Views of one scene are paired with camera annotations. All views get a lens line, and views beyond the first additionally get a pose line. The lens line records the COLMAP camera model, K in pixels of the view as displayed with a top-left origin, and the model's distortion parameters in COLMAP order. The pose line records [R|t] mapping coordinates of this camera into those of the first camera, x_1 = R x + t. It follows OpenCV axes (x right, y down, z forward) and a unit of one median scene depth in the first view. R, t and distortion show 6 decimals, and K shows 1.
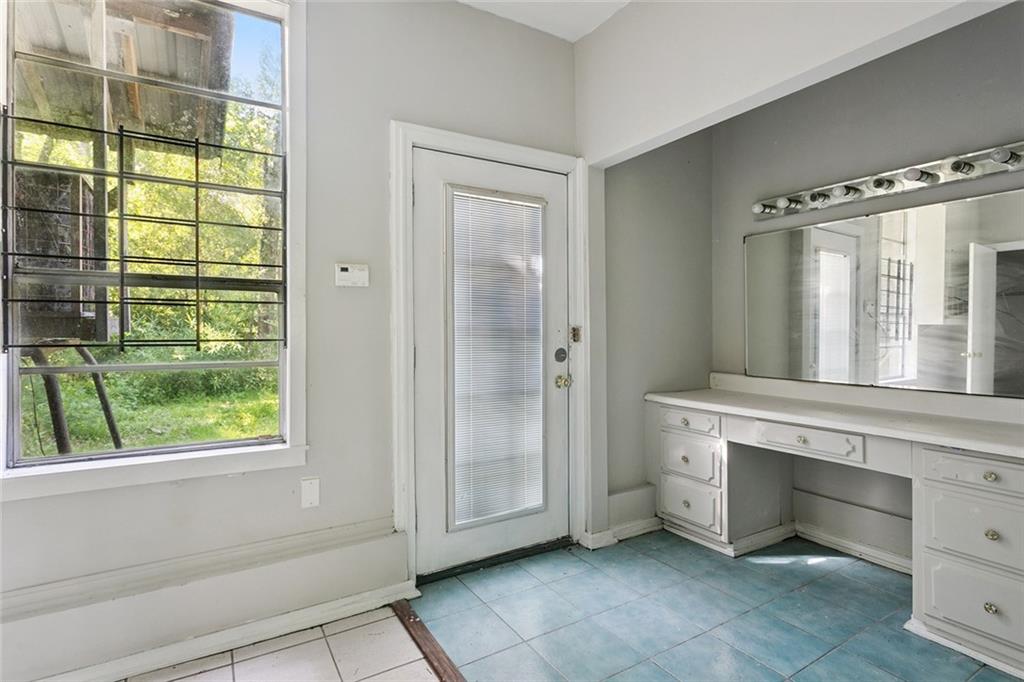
lens RADIAL K [[499.2, 0, 511.1], [0, 499.2, 327.8], [0, 0, 1]] dist [-0.048912, 0.000128]
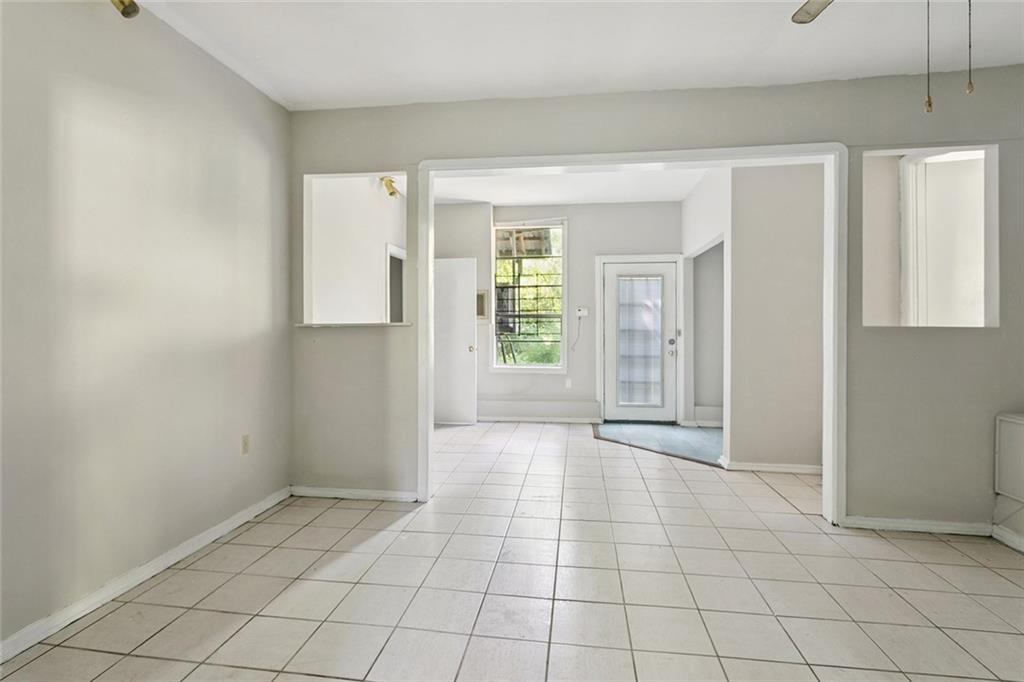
lens RADIAL K [[499.2, 0, 511.1], [0, 499.2, 327.8], [0, 0, 1]] dist [-0.048912, 0.000128]
pose [[0.773437, 0.001215, -0.633872, 1.112447], [-0.003220, 0.999993, -0.002012, -0.003383], [0.633865, 0.003598, 0.773436, -1.412259]]
